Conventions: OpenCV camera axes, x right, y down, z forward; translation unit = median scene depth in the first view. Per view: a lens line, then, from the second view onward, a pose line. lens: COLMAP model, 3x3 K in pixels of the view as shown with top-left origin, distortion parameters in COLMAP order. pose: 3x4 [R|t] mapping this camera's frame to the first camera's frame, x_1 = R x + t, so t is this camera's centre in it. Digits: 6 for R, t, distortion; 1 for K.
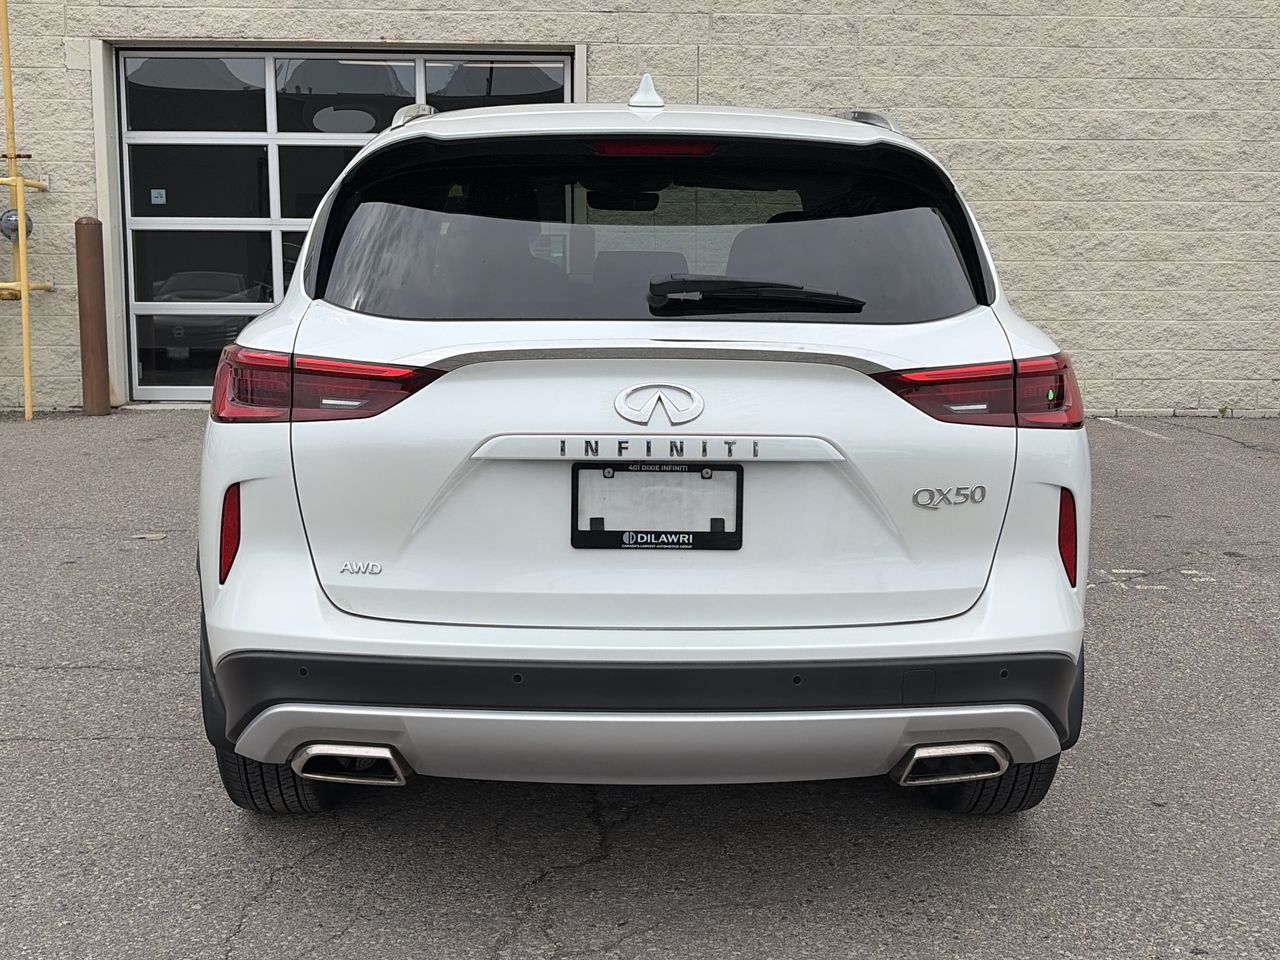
lens RADIAL K [[1610.8, 0, 631.1], [0, 1610.8, 480.8], [0, 0, 1]] dist [0.132678, -0.382548]
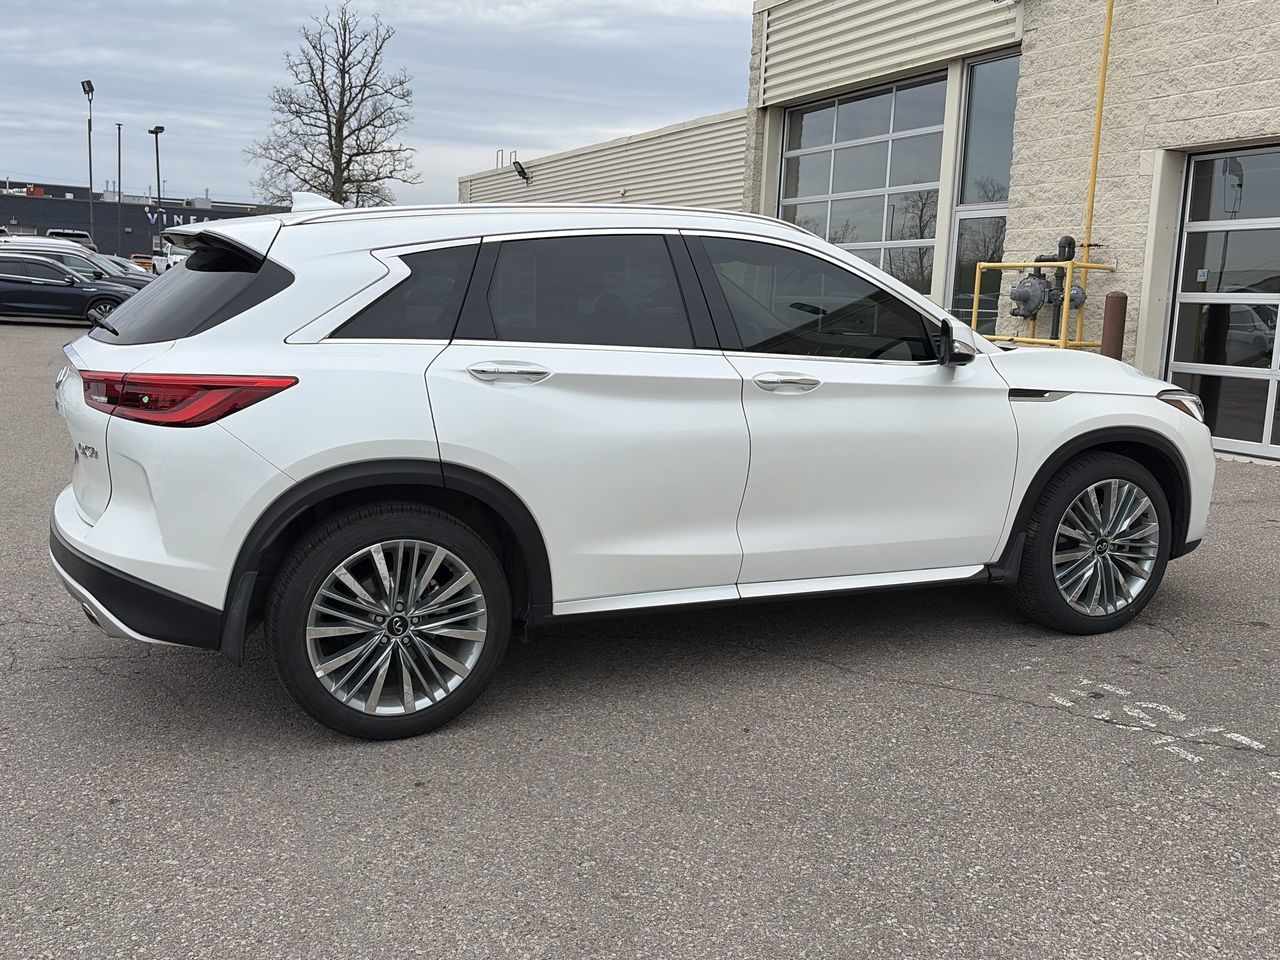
lens RADIAL K [[1246.8, 0, 640.0], [0, 1246.8, 480.0], [0, 0, 1]] dist [0.018834, 0.022903]
pose [[0.380843, 0.147821, -0.912747, 1.539077], [-0.160998, 0.982660, 0.091967, -0.164064], [0.910515, 0.111925, 0.398038, 1.000324]]
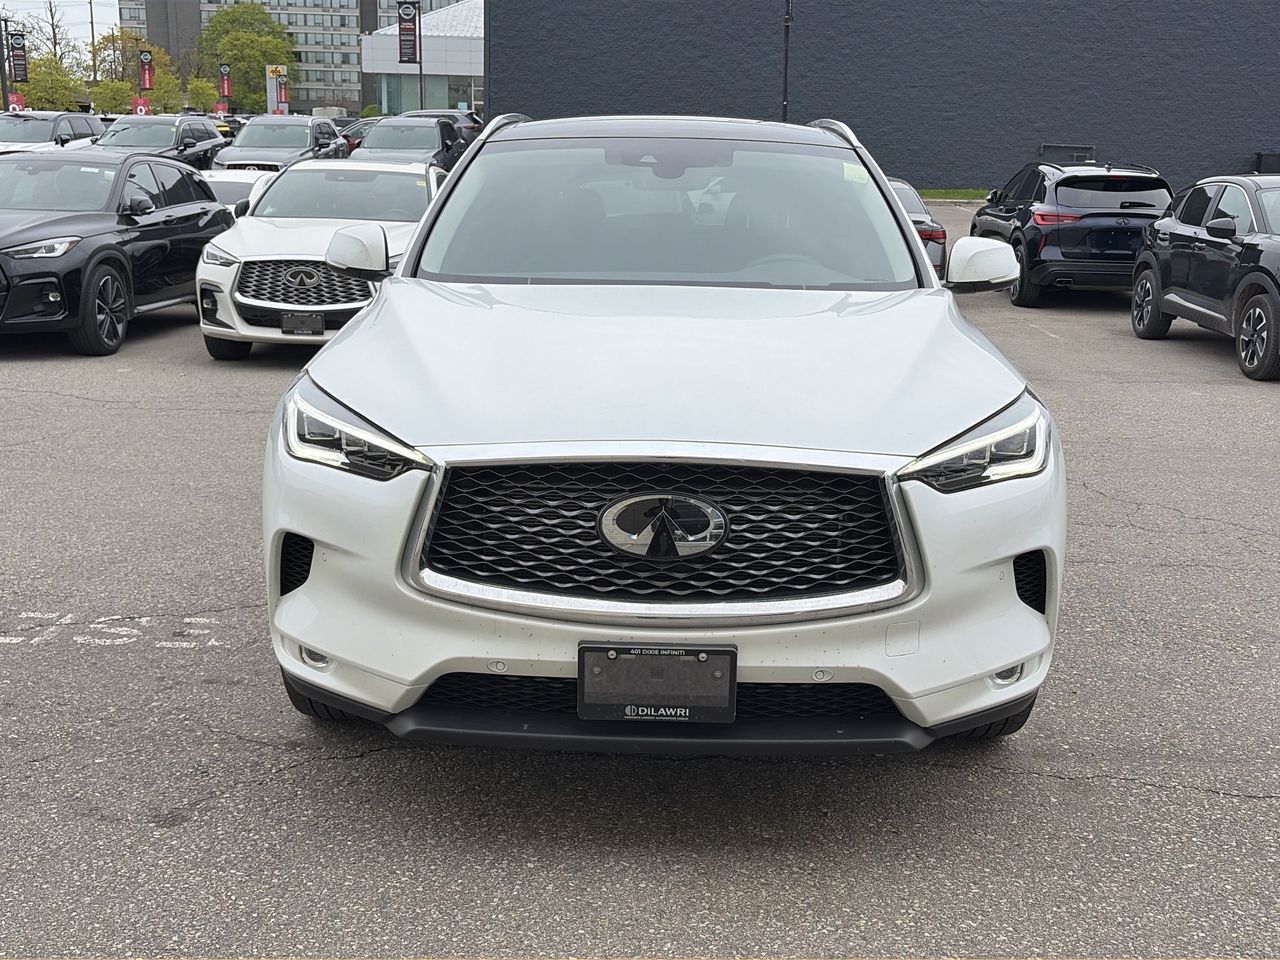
lens RADIAL K [[1398.4, 0, 654.5], [0, 1398.4, 474.3], [0, 0, 1]] dist [0.046981, -0.041101]
pose [[-0.998620, -0.041084, 0.032715, -0.055652], [-0.026318, 0.930539, 0.365247, -0.574845], [-0.045449, 0.363882, -0.930336, 3.337499]]
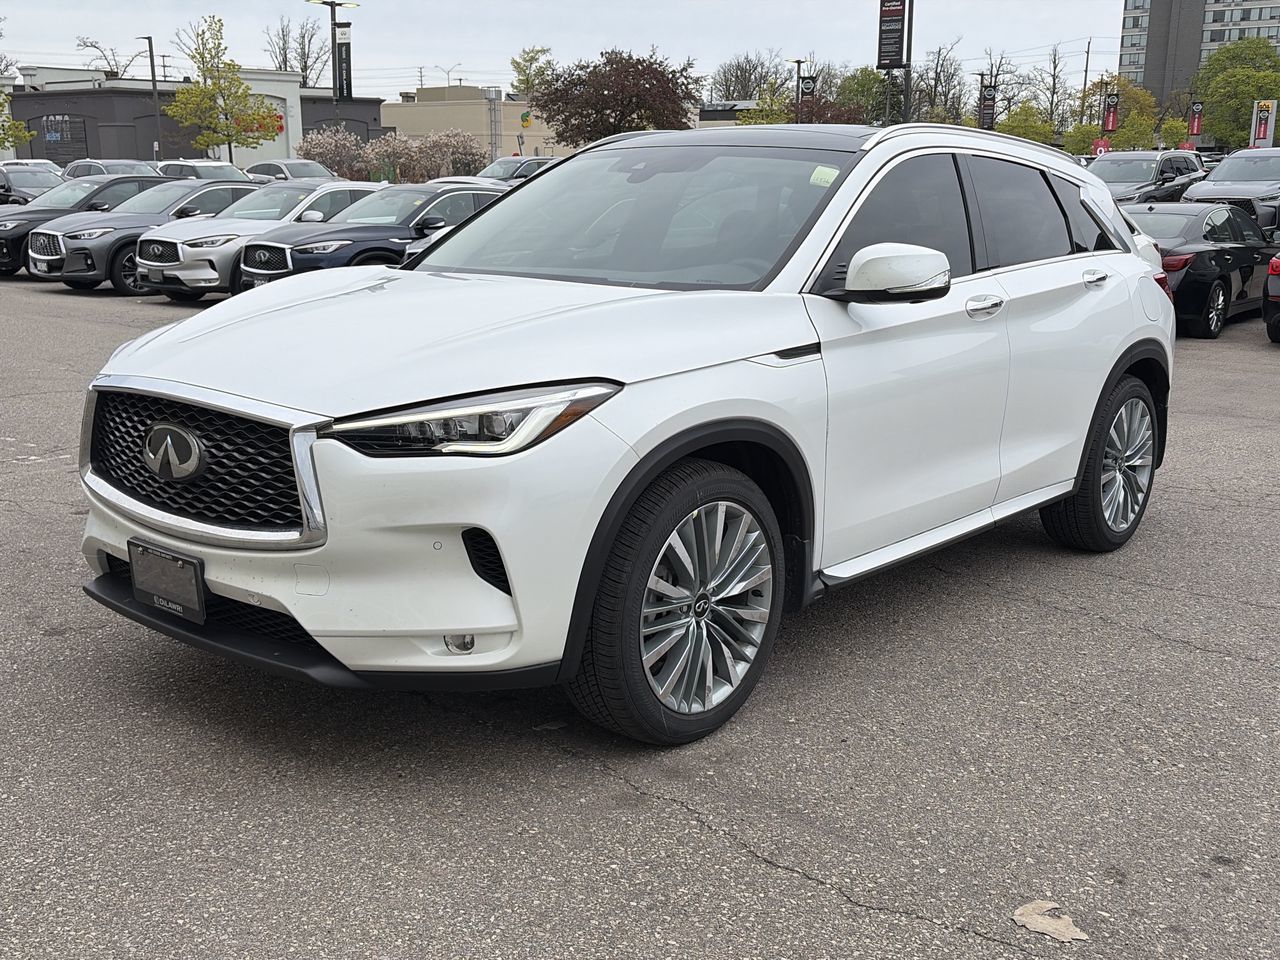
lens RADIAL K [[1369.7, 0, 640.0], [0, 1369.7, 480.0], [0, 0, 1]] dist [0.021722, 0.012819]
pose [[-0.744143, -0.159220, 0.648768, -1.026119], [0.083808, 0.941255, 0.327131, -0.515847], [-0.662742, 0.297805, -0.687085, 3.011057]]
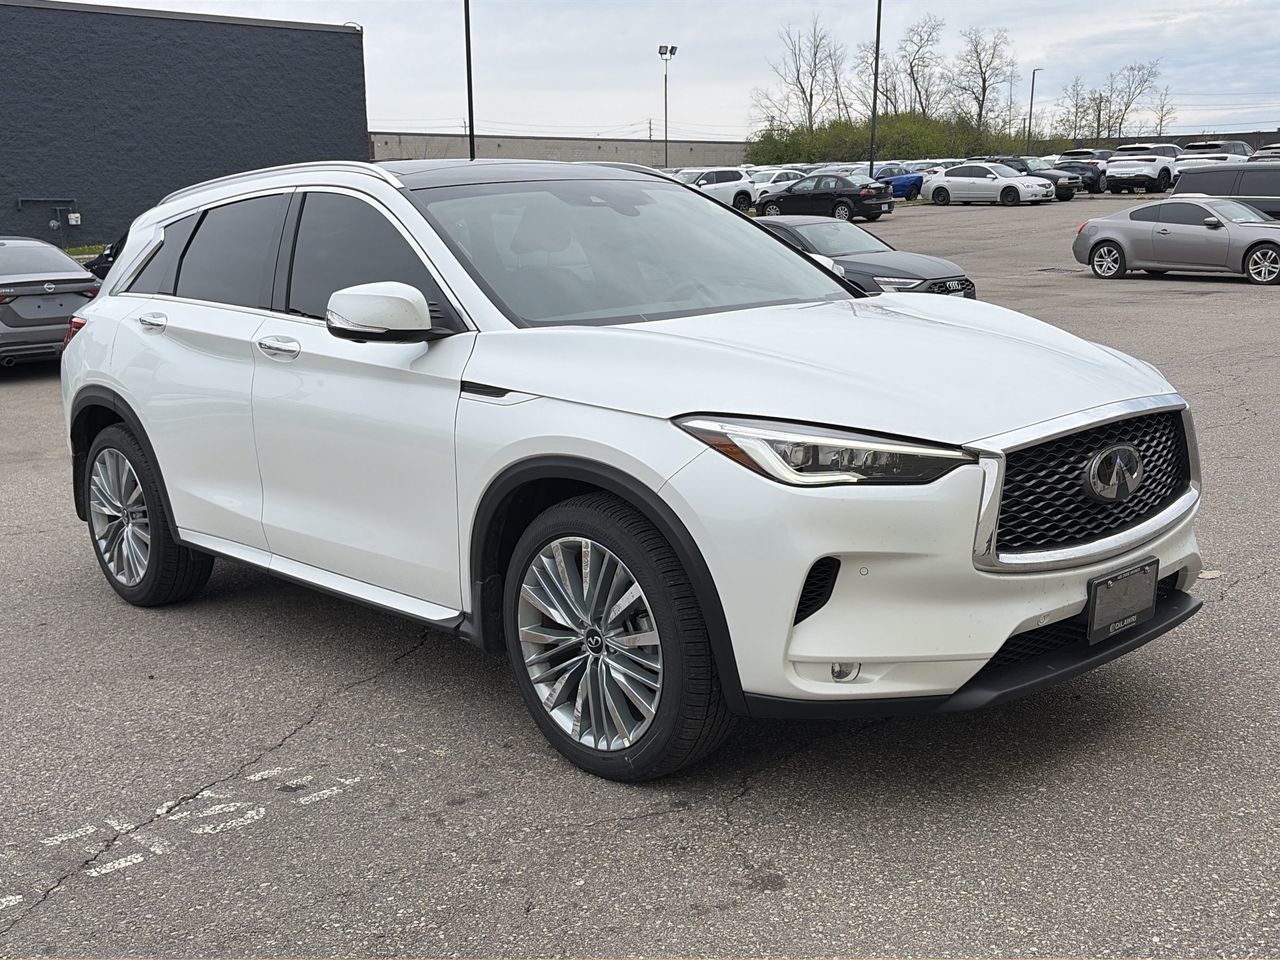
lens RADIAL K [[1398.4, 0, 654.5], [0, 1398.4, 474.3], [0, 0, 1]] dist [0.046981, -0.041101]
pose [[-0.740693, 0.138901, -0.657328, 0.998396], [-0.078914, 0.953635, 0.290436, -0.506326], [0.667193, 0.266996, -0.695389, 3.038207]]
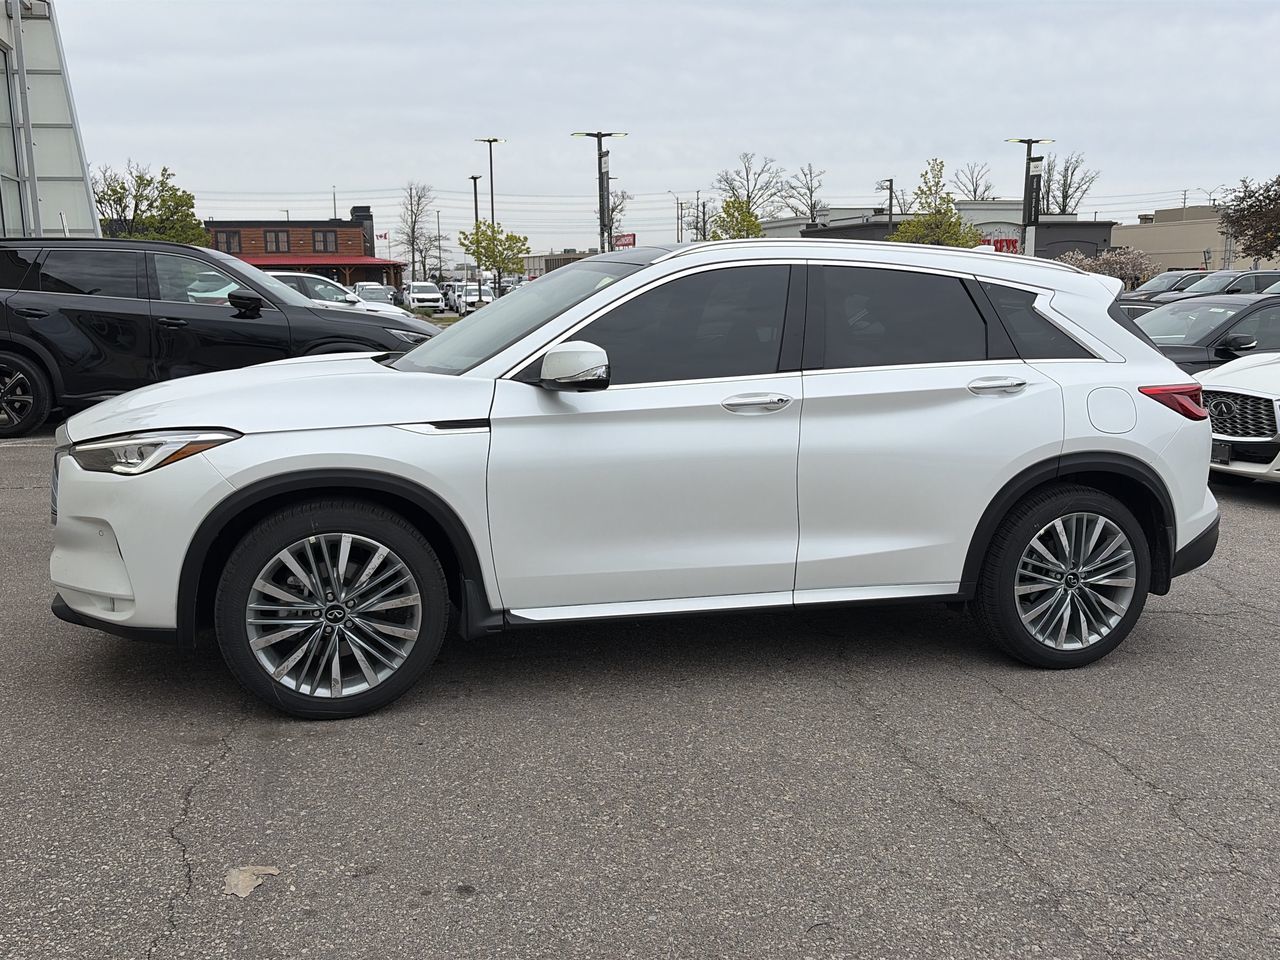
lens RADIAL K [[1207.8, 0, 642.7], [0, 1207.8, 479.5], [0, 0, 1]] dist [0.056250, -0.054976]
pose [[-0.248805, -0.160535, 0.955157, -1.654615], [0.136475, 0.970519, 0.198667, -0.388035], [-0.958890, 0.179784, -0.219561, 2.144211]]
